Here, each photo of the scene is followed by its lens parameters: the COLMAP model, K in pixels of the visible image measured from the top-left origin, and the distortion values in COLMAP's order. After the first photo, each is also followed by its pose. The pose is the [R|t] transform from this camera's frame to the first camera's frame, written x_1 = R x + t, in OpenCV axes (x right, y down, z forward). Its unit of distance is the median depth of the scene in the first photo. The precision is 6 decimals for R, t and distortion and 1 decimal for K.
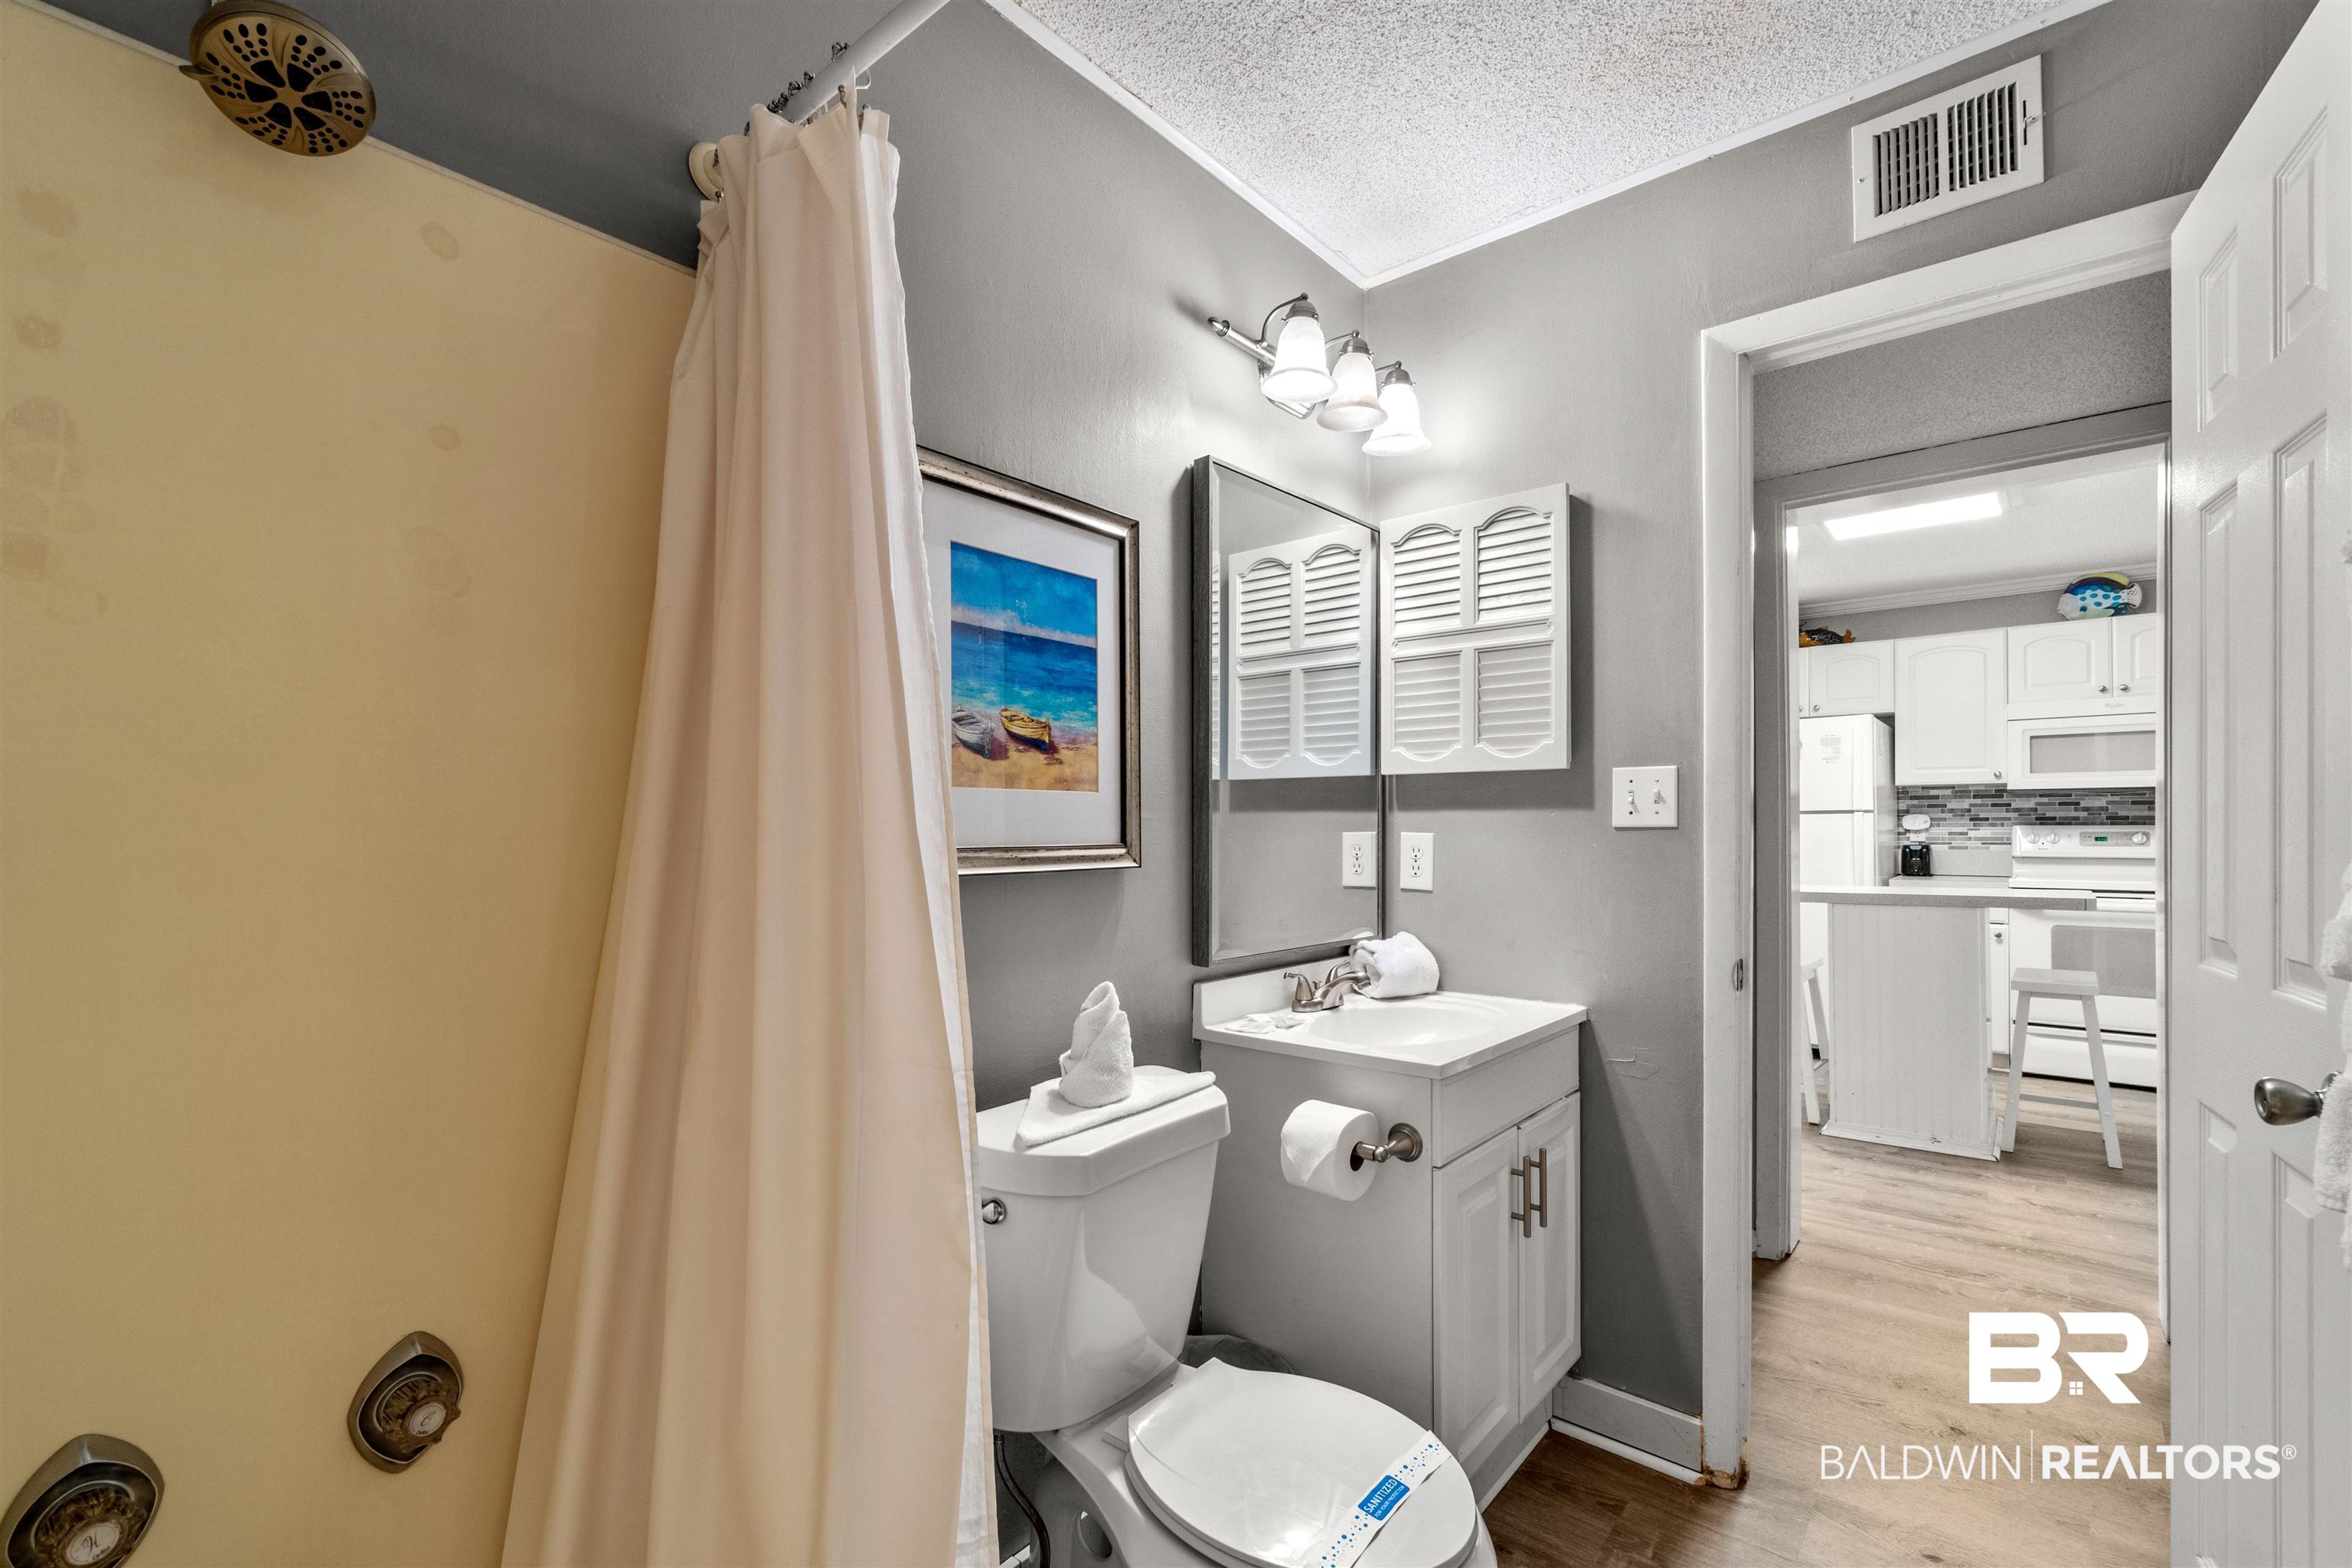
lens RADIAL K [[1039.2, 0, 1149.7], [0, 1039.2, 824.1], [0, 0, 1]] dist [-0.003234, 0.000180]
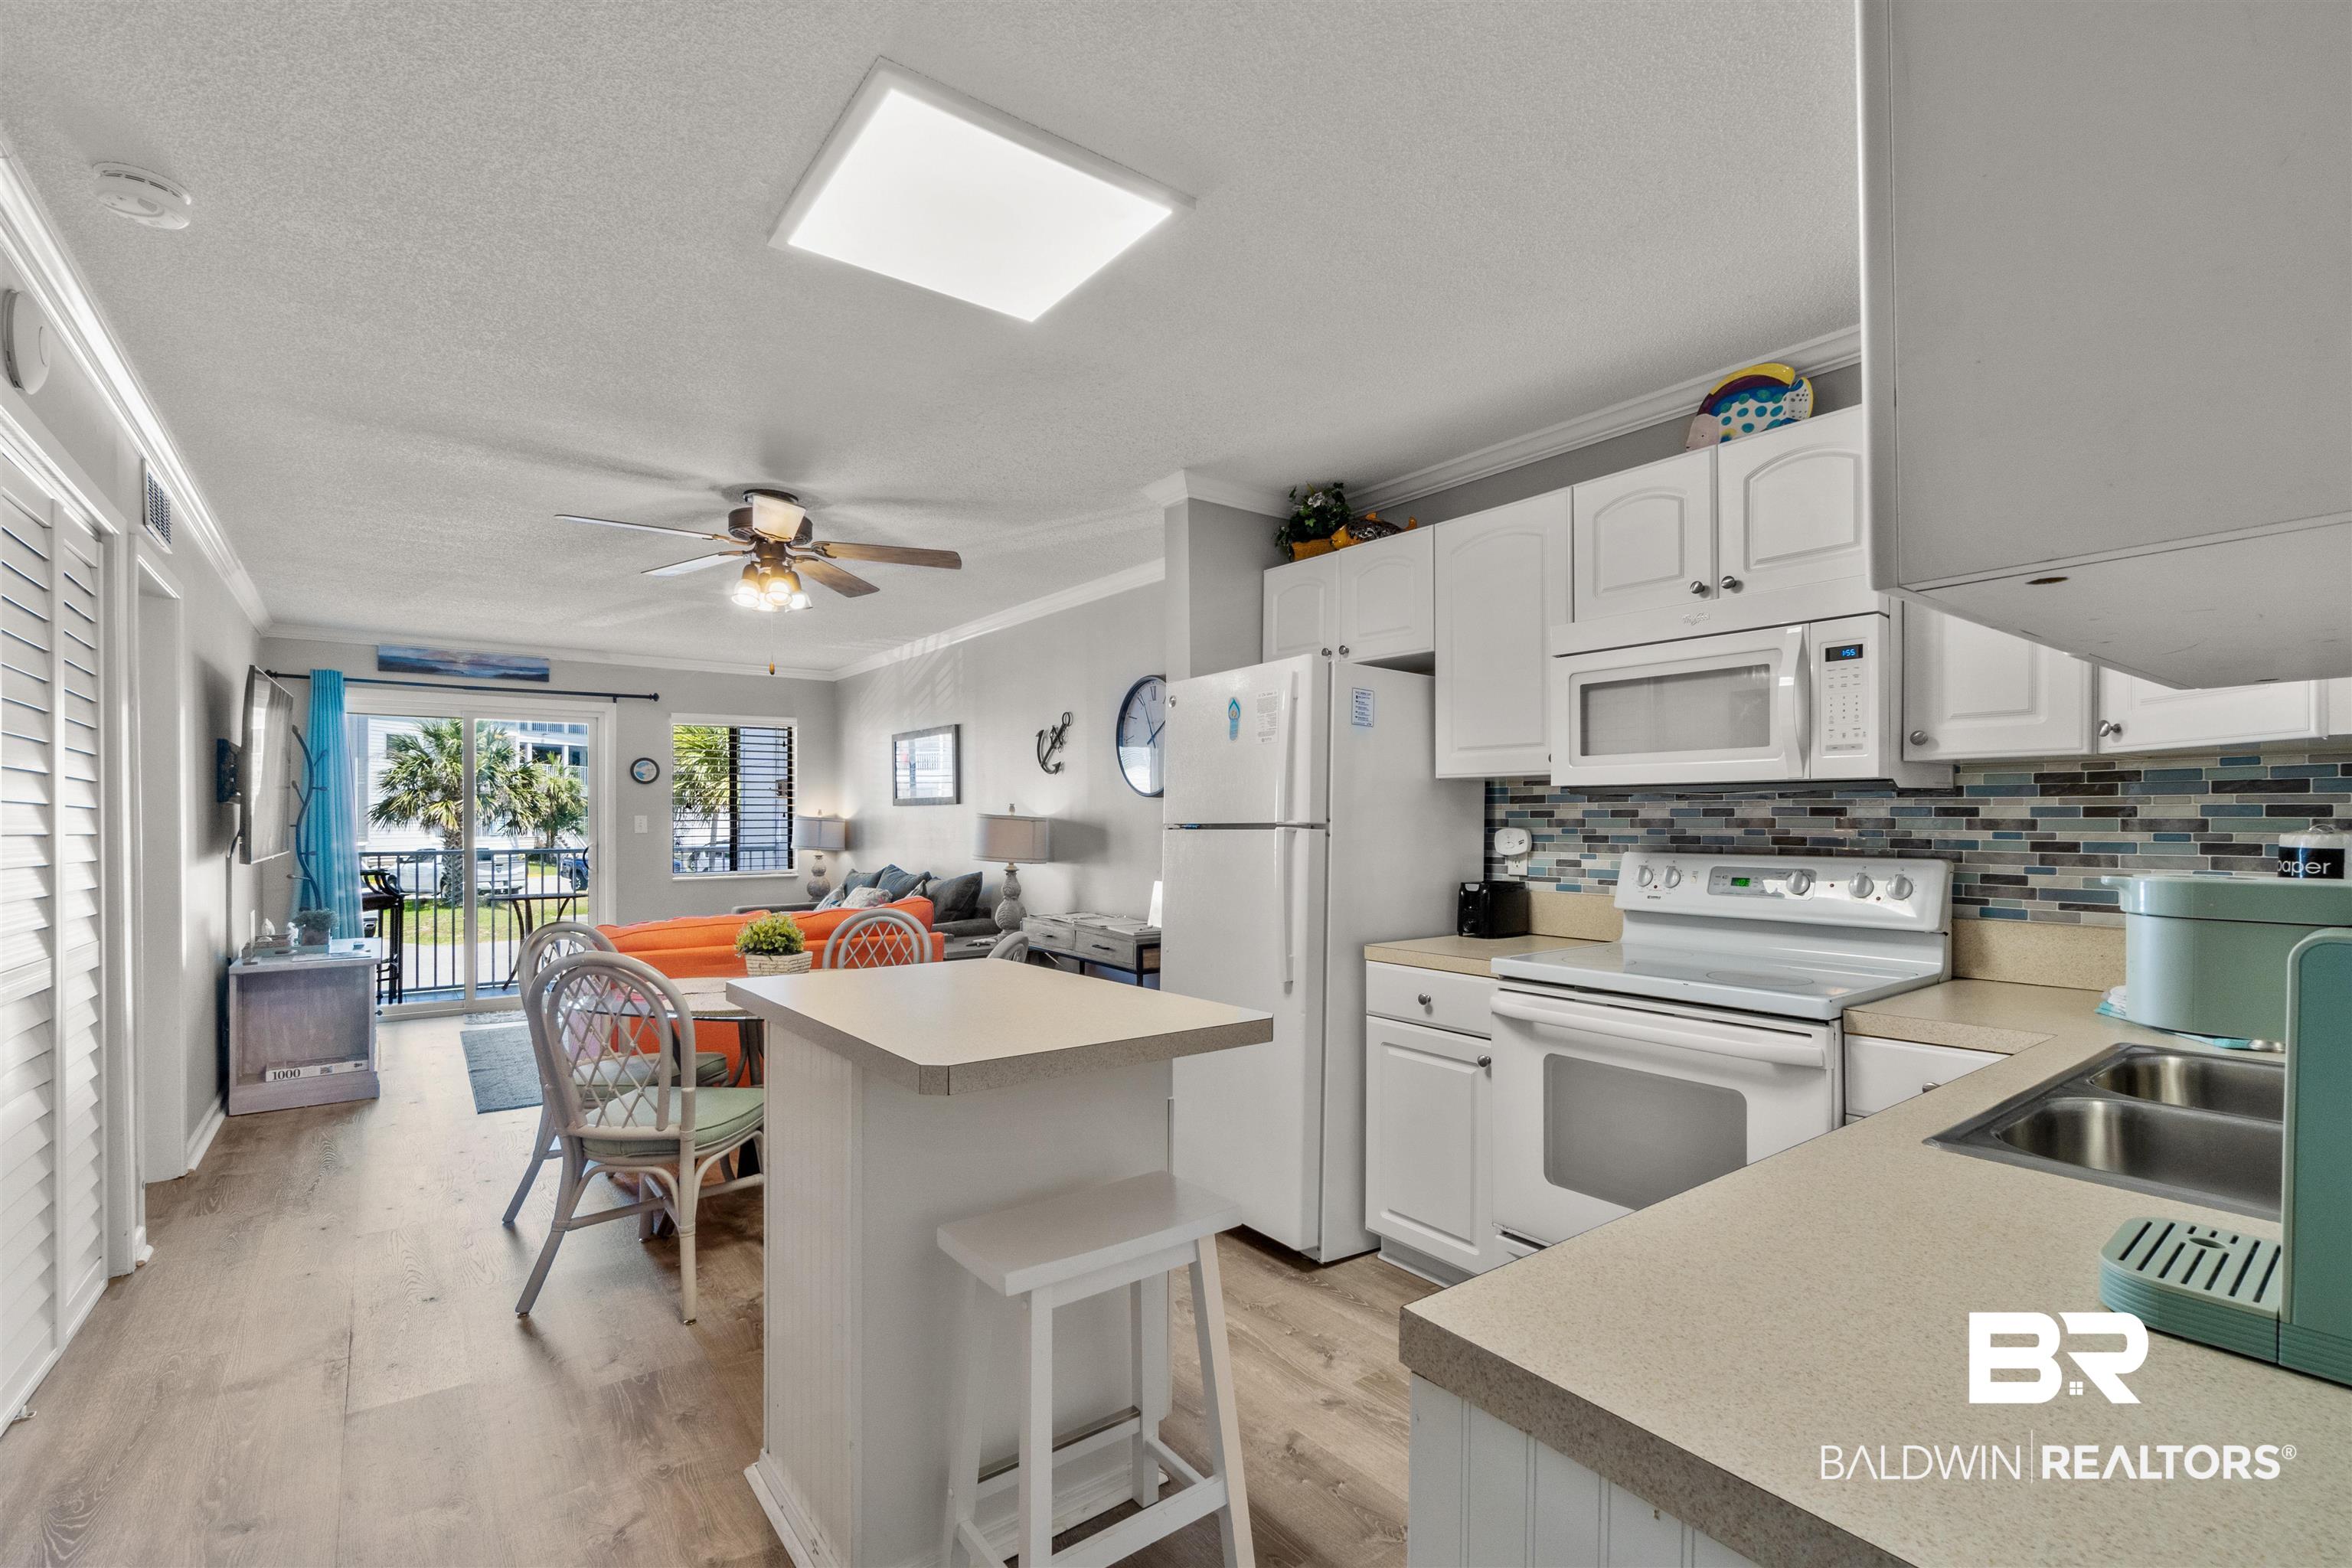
lens RADIAL K [[1039.2, 0, 1164.4], [0, 1039.2, 821.6], [0, 0, 1]] dist [-0.003234, 0.000180]
pose [[0.973366, 0.009309, -0.229067, 0.739634], [-0.008508, 0.999954, 0.004483, -0.015250], [0.229098, -0.002415, 0.973400, 0.421877]]
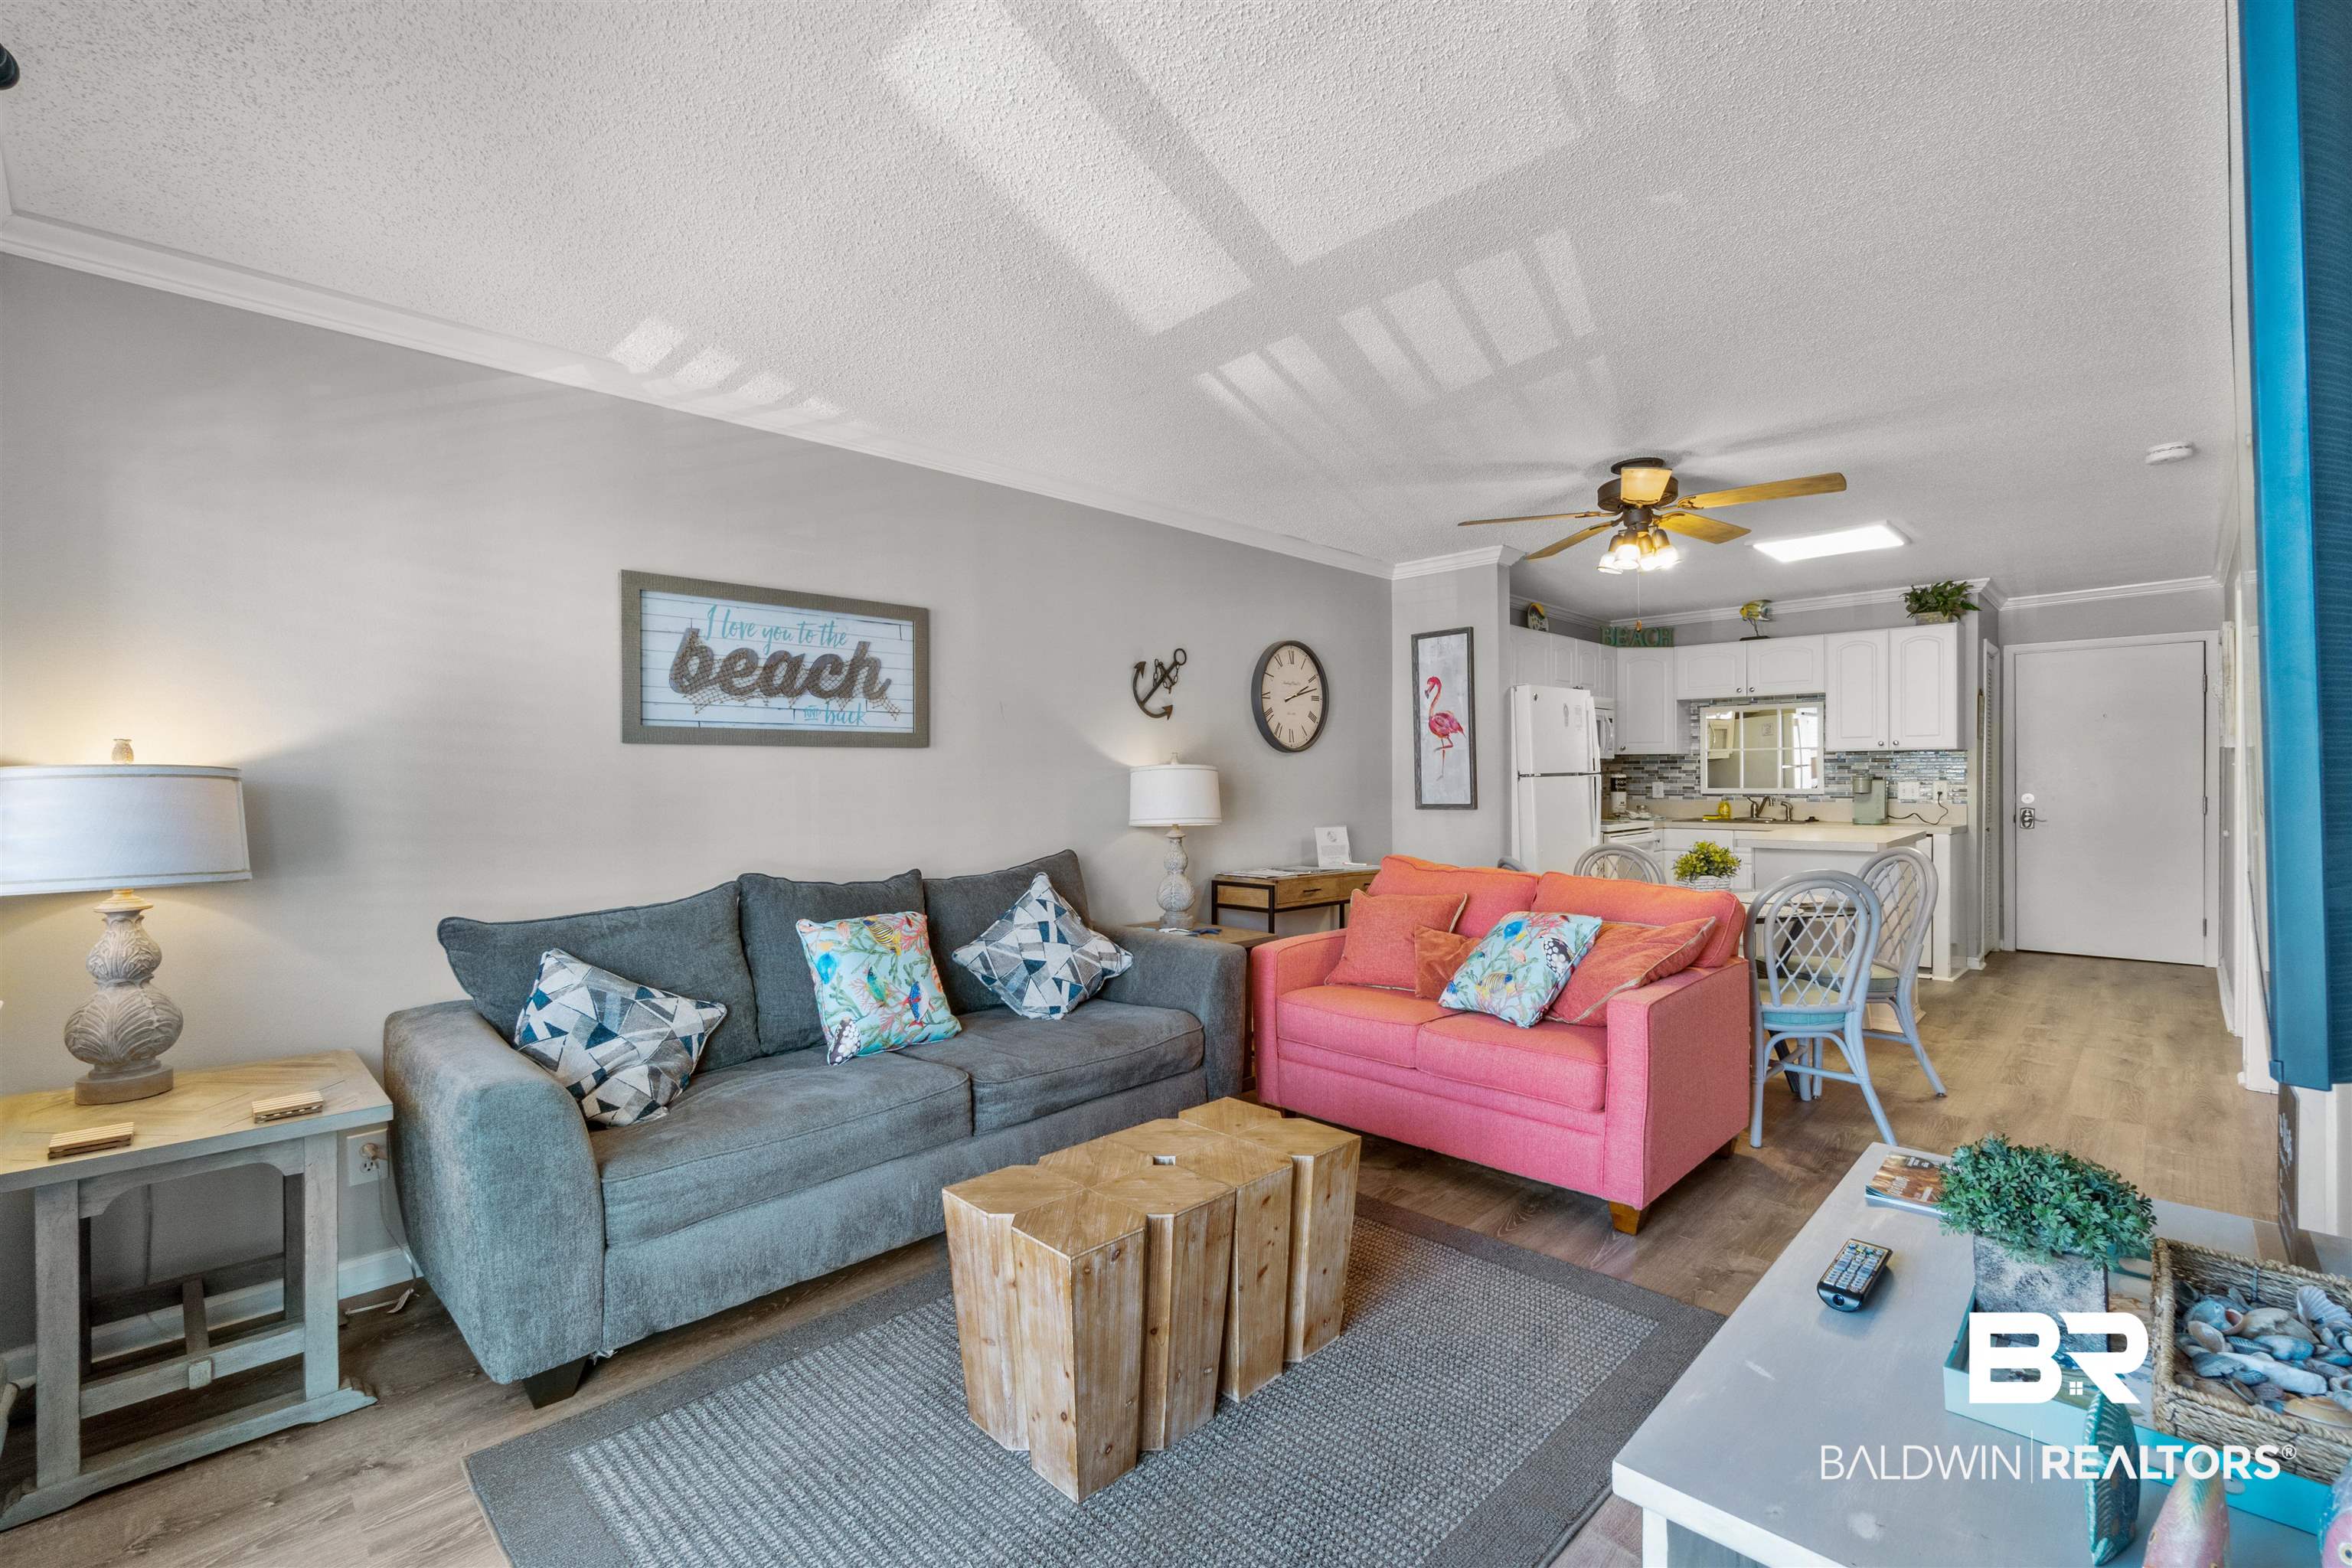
lens RADIAL K [[1039.2, 0, 1163.1], [0, 1039.2, 786.3], [0, 0, 1]] dist [-0.003234, 0.000180]
pose [[0.073836, 0.002818, 0.997266, -0.509629], [0.009989, 0.999944, -0.003565, 0.002497], [-0.997220, 0.010225, 0.073804, 1.379176]]
